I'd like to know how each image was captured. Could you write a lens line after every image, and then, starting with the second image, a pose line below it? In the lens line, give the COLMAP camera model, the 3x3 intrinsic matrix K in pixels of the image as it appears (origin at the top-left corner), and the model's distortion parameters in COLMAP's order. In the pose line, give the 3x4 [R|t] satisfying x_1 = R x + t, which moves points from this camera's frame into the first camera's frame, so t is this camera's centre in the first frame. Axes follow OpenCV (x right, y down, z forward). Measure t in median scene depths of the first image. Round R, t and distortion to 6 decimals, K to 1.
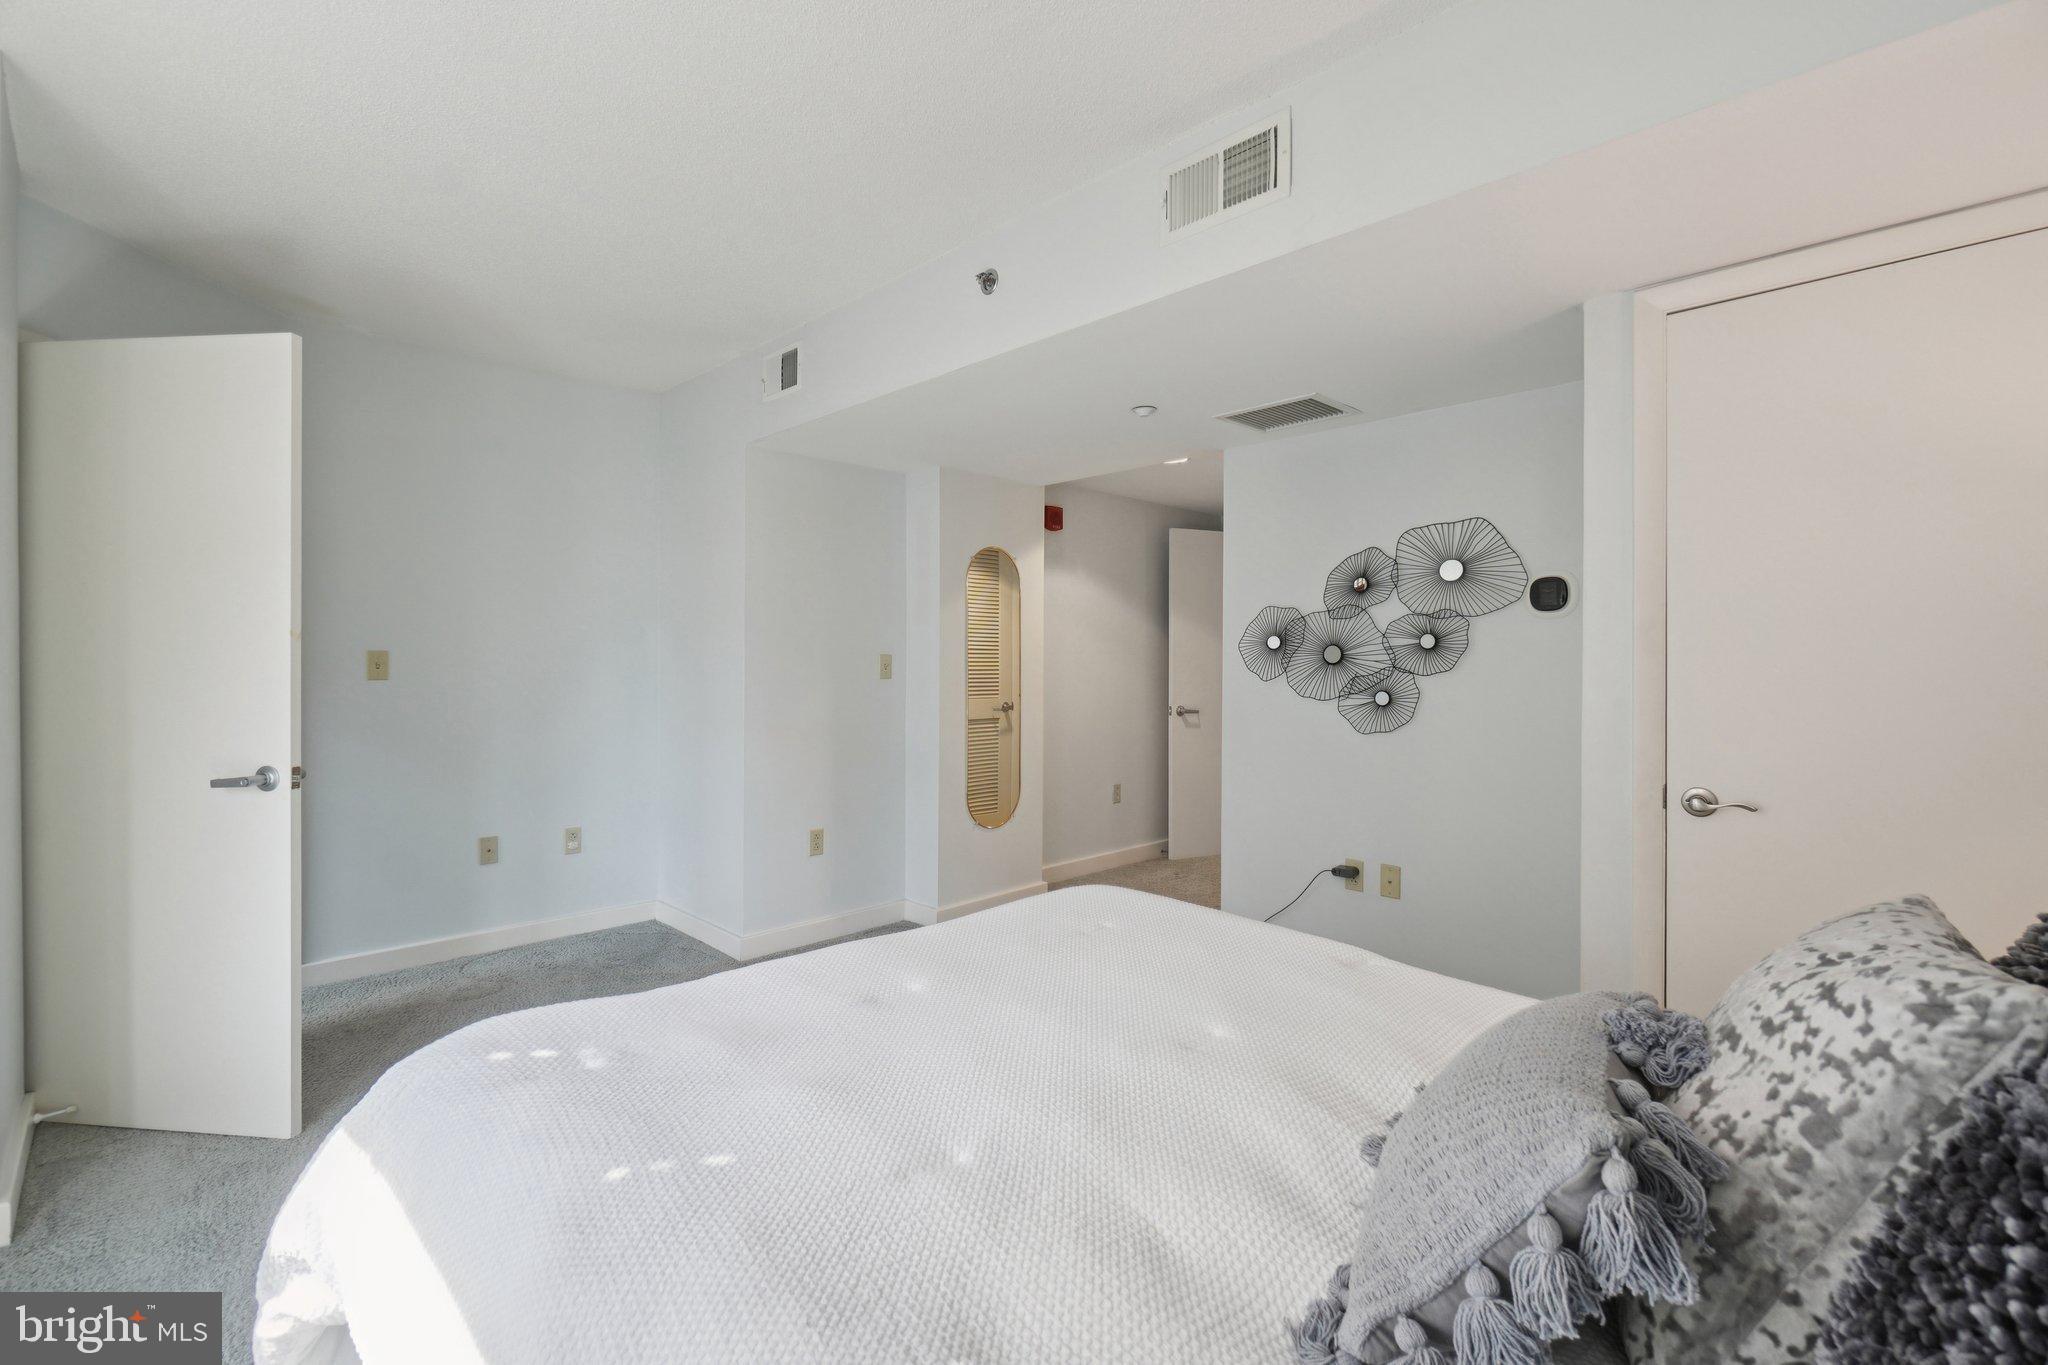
lens RADIAL K [[926.5, 0, 1019.7], [0, 926.5, 669.9], [0, 0, 1]] dist [-0.013648, 0.000440]
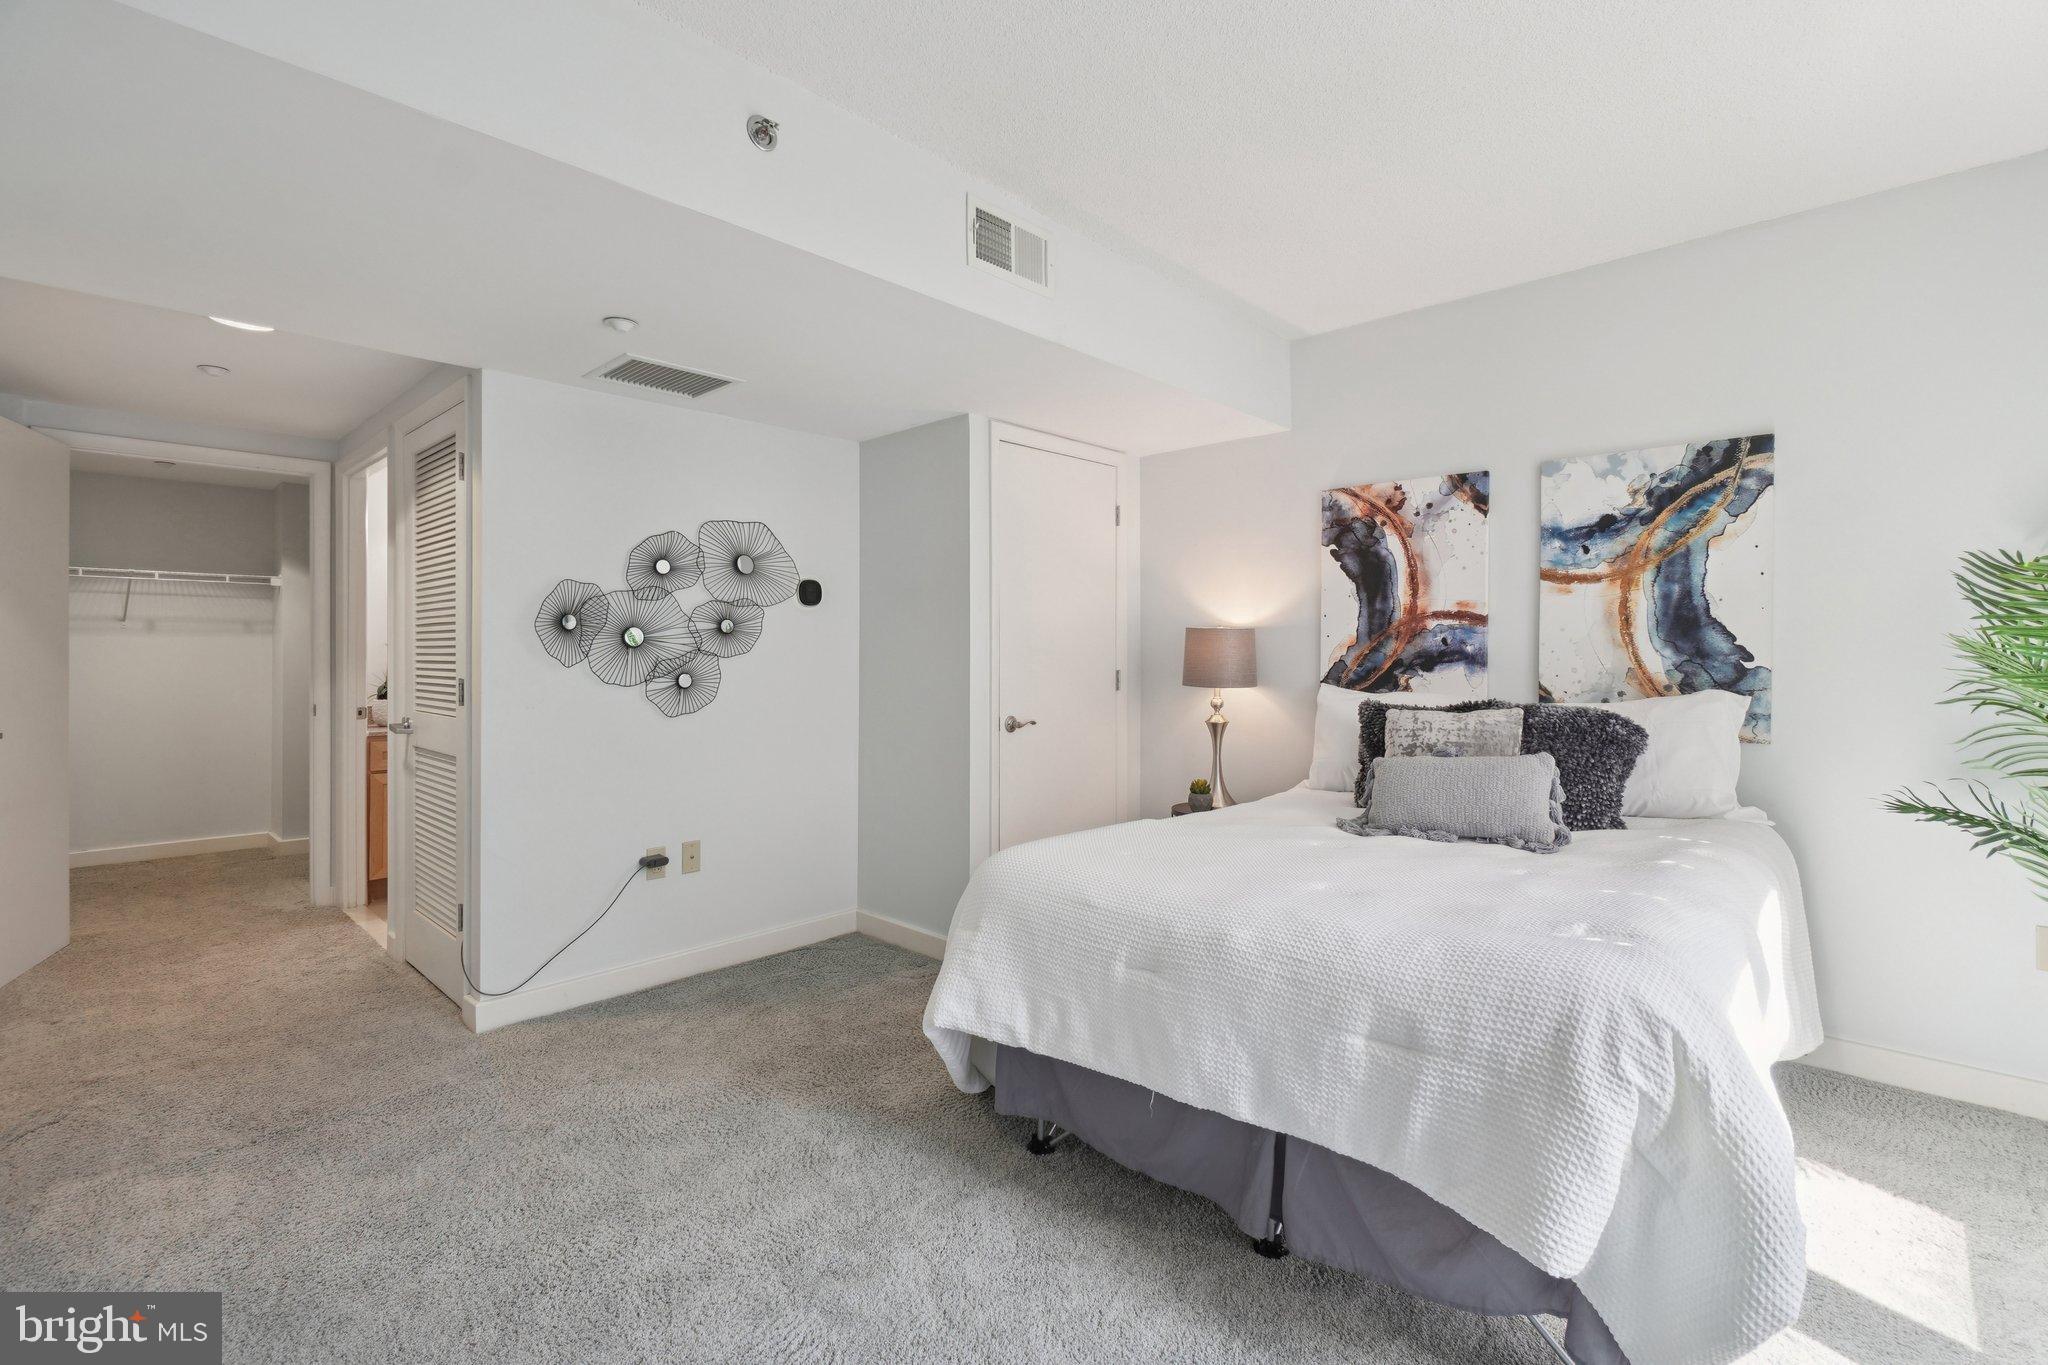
lens RADIAL K [[926.5, 0, 1019.1], [0, 926.5, 668.1], [0, 0, 1]] dist [-0.013648, 0.000440]
pose [[-0.069800, -0.018518, 0.997389, -0.663423], [0.014013, 0.999711, 0.019542, 0.001877], [-0.997463, 0.015341, -0.069520, 0.710913]]
